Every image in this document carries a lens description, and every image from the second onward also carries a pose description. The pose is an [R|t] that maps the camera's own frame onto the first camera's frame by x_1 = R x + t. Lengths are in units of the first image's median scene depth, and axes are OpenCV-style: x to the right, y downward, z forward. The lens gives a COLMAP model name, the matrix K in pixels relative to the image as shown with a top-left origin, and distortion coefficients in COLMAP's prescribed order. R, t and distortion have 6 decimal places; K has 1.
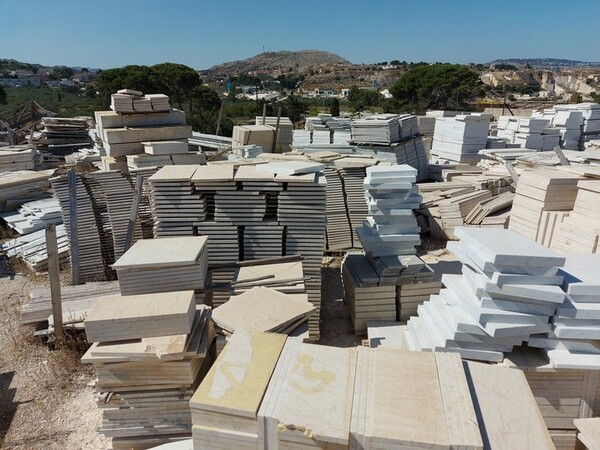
lens RADIAL K [[424.1, 0, 302.2], [0, 424.1, 224.0], [0, 0, 1]] dist [0.075492, -0.077104]
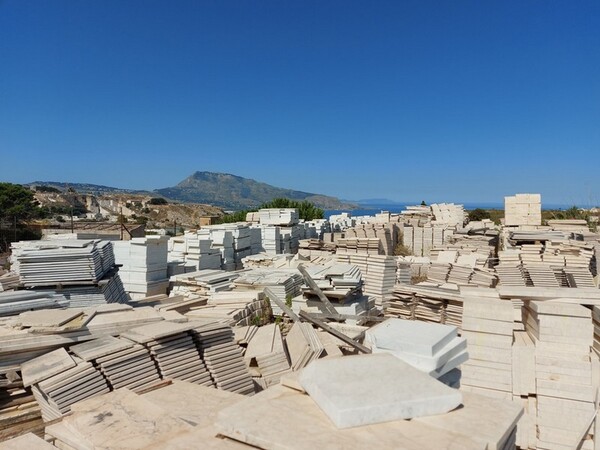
lens RADIAL K [[428.4, 0, 302.2], [0, 428.4, 223.3], [0, 0, 1]] dist [0.097844, -0.114708]
pose [[0.583225, -0.008529, 0.812266, -0.122981], [0.228700, 0.961220, -0.154118, -0.072889], [-0.779451, 0.275650, 0.562559, 0.250732]]
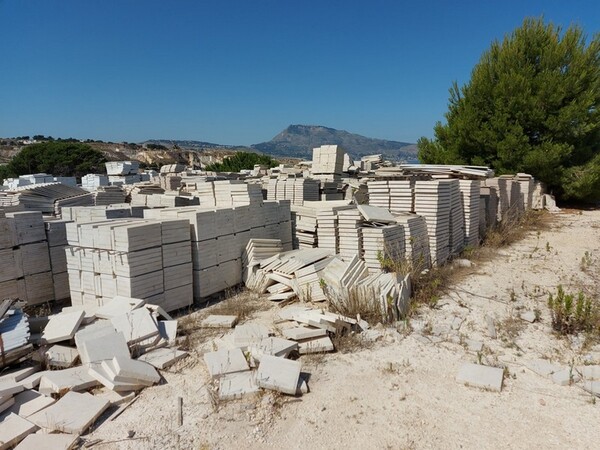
lens RADIAL K [[428.4, 0, 302.2], [0, 428.4, 223.3], [0, 0, 1]] dist [0.097844, -0.114708]
pose [[0.747290, -0.091068, 0.658228, 0.341774], [0.202934, 0.974518, -0.095565, 0.219404], [-0.632752, 0.204991, 0.746729, -0.679317]]
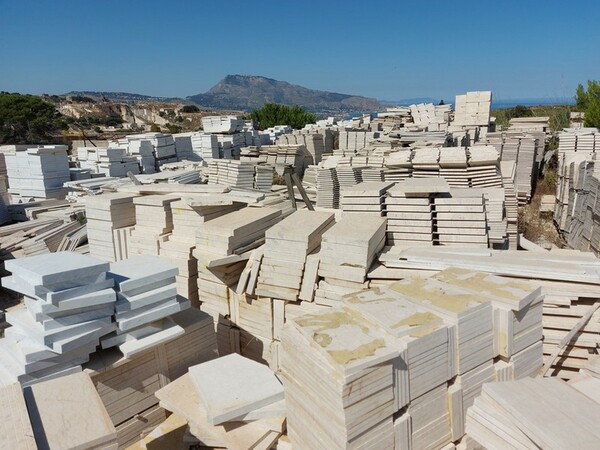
lens RADIAL K [[429.7, 0, 300.4], [0, 429.7, 232.5], [0, 0, 1]] dist [0.082476, -0.093814]
pose [[0.651886, -0.201764, 0.730983, 0.018134], [0.240577, 0.969184, 0.052966, 0.010612], [-0.719143, 0.141330, 0.680337, -0.031360]]
